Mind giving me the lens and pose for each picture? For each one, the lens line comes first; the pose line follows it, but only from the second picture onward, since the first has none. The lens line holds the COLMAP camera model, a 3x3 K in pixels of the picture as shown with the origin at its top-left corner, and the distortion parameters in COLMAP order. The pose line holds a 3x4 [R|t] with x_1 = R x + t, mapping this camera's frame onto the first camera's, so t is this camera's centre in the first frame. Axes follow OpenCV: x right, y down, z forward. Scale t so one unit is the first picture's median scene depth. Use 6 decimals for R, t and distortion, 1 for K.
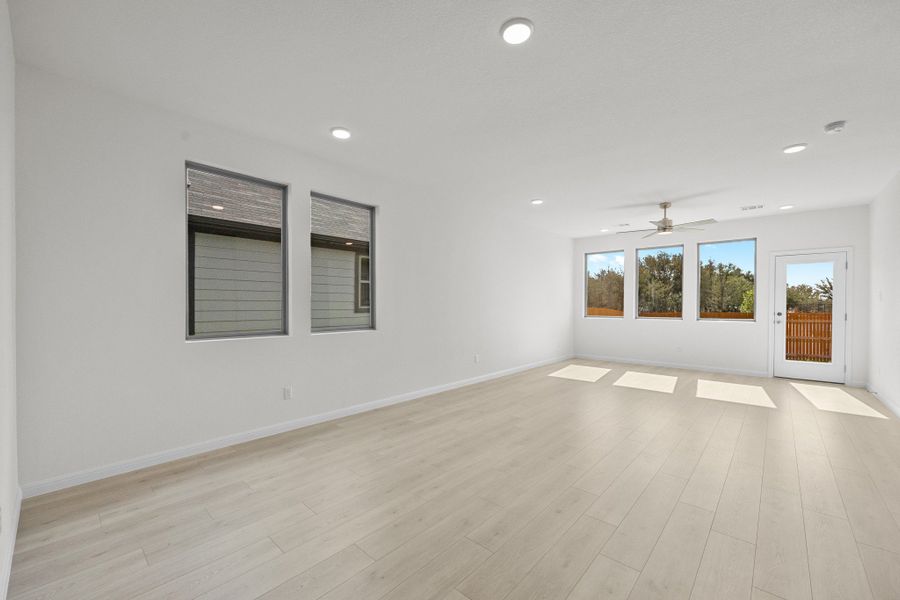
lens RADIAL K [[372.9, 0, 460.7], [0, 372.9, 303.8], [0, 0, 1]] dist [-0.000733, -0.000023]
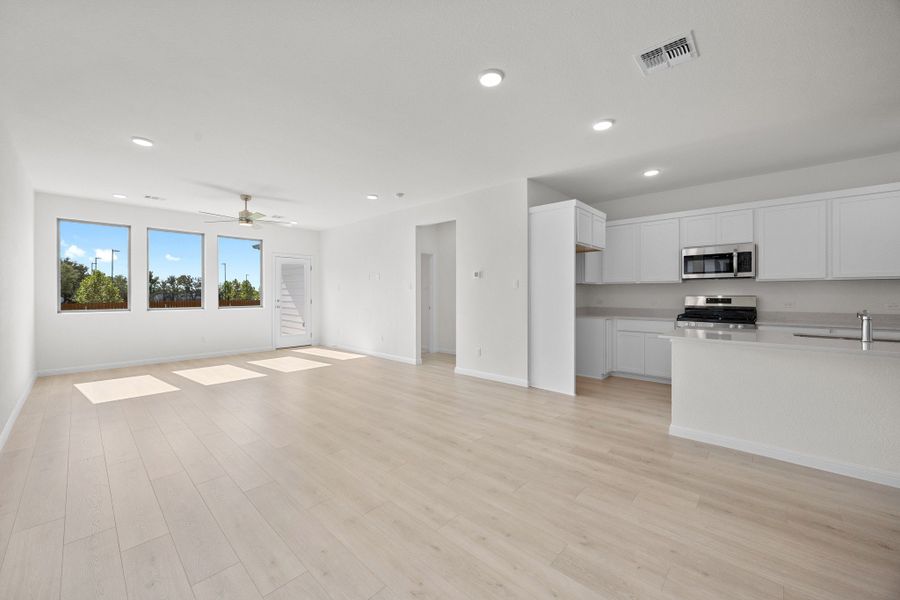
lens RADIAL K [[333.2, 0, 450.0], [0, 333.2, 300.0], [0, 0, 1]] dist [-0.027022, -0.000133]
pose [[0.027842, -0.018765, 0.999436, -0.291011], [-0.001442, 0.999822, 0.018813, 0.001249], [-0.999611, -0.001965, 0.027810, 0.336533]]
